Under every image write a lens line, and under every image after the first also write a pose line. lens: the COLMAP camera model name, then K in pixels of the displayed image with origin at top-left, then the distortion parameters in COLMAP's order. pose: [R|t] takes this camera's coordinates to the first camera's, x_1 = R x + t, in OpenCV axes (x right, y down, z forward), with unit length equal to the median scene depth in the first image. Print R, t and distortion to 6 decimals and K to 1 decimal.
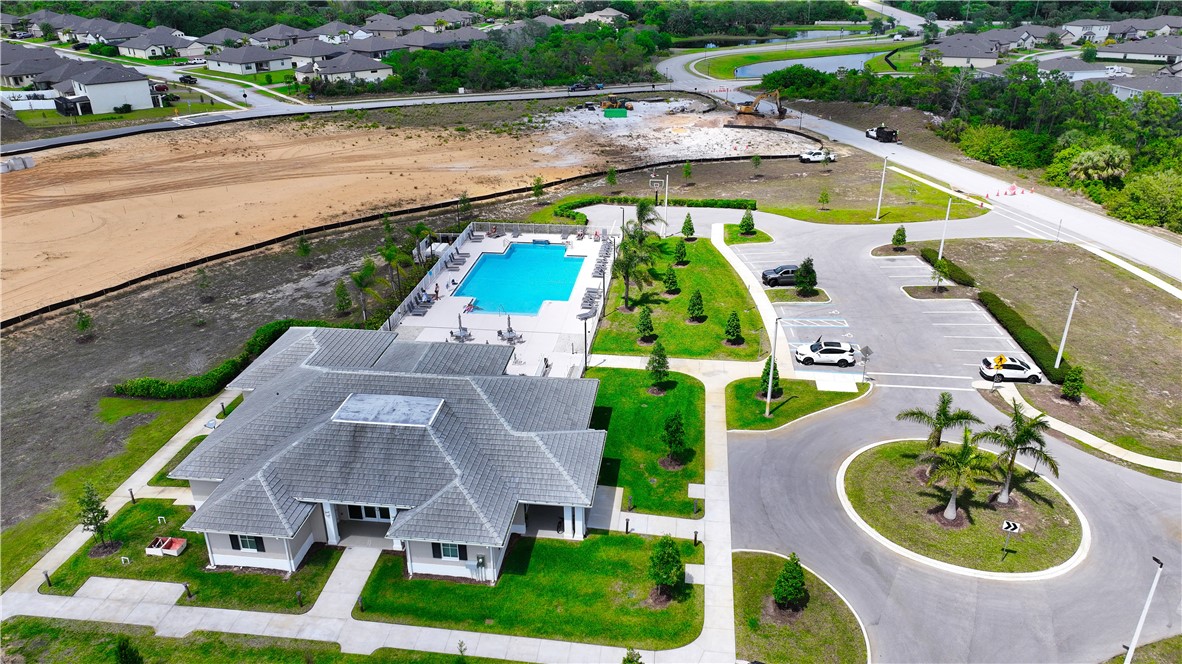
lens RADIAL K [[827.3, 0, 591.0], [0, 827.3, 332.0], [0, 0, 1]] dist [0.001653, 0.009066]
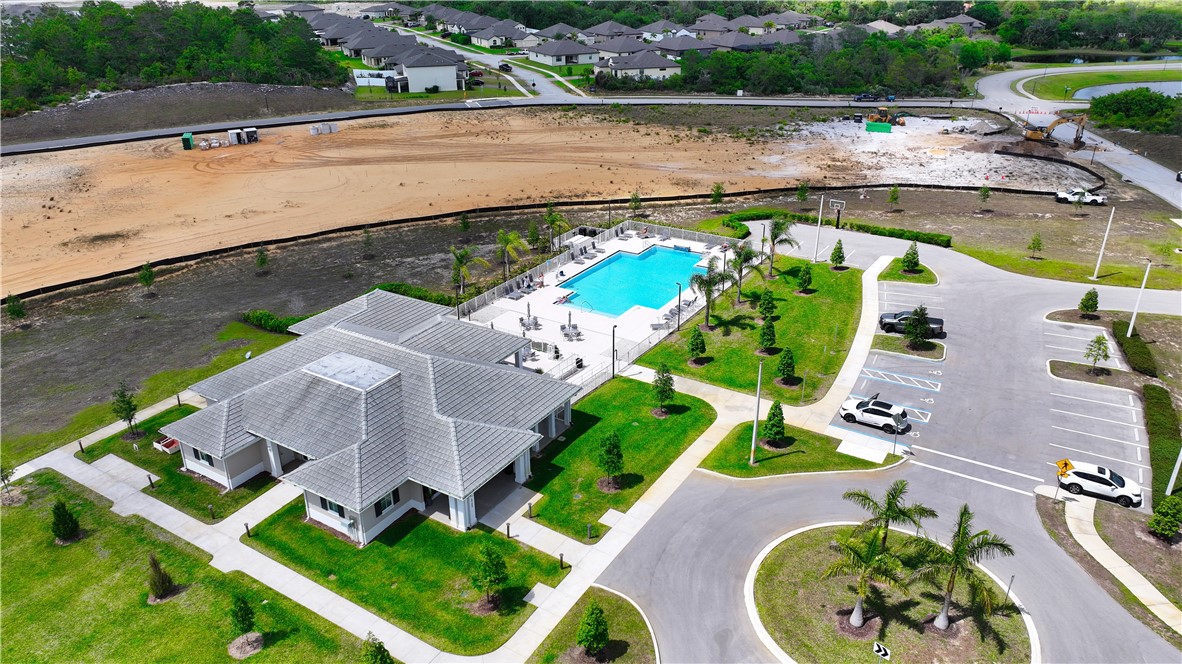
lens RADIAL K [[827.3, 0, 591.0], [0, 827.3, 332.0], [0, 0, 1]] dist [0.001653, 0.009066]
pose [[0.908027, 0.175074, -0.380574, 0.240523], [-0.175550, 0.983891, 0.033764, -0.026250], [0.380355, 0.036151, 0.924134, 0.055511]]
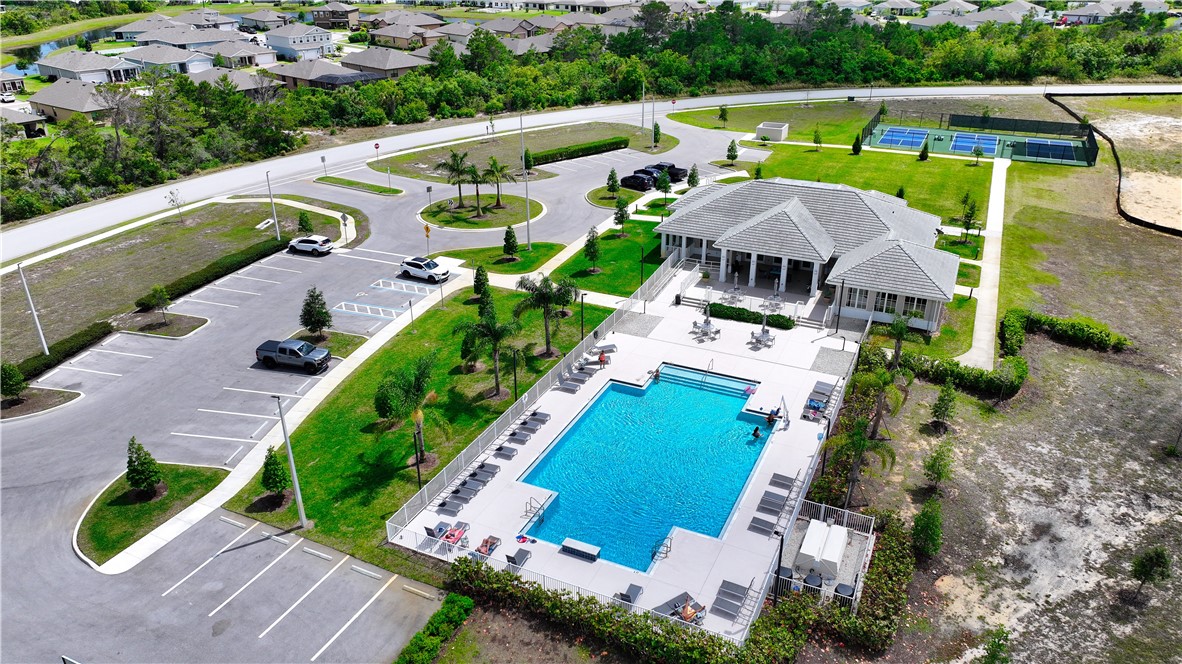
lens RADIAL K [[827.3, 0, 591.0], [0, 827.3, 332.0], [0, 0, 1]] dist [0.001653, 0.009066]
pose [[-0.950686, -0.125298, 0.283720, -0.178926], [0.138687, 0.646485, 0.750215, -0.516982], [-0.277421, 0.752567, -0.597227, 1.206622]]
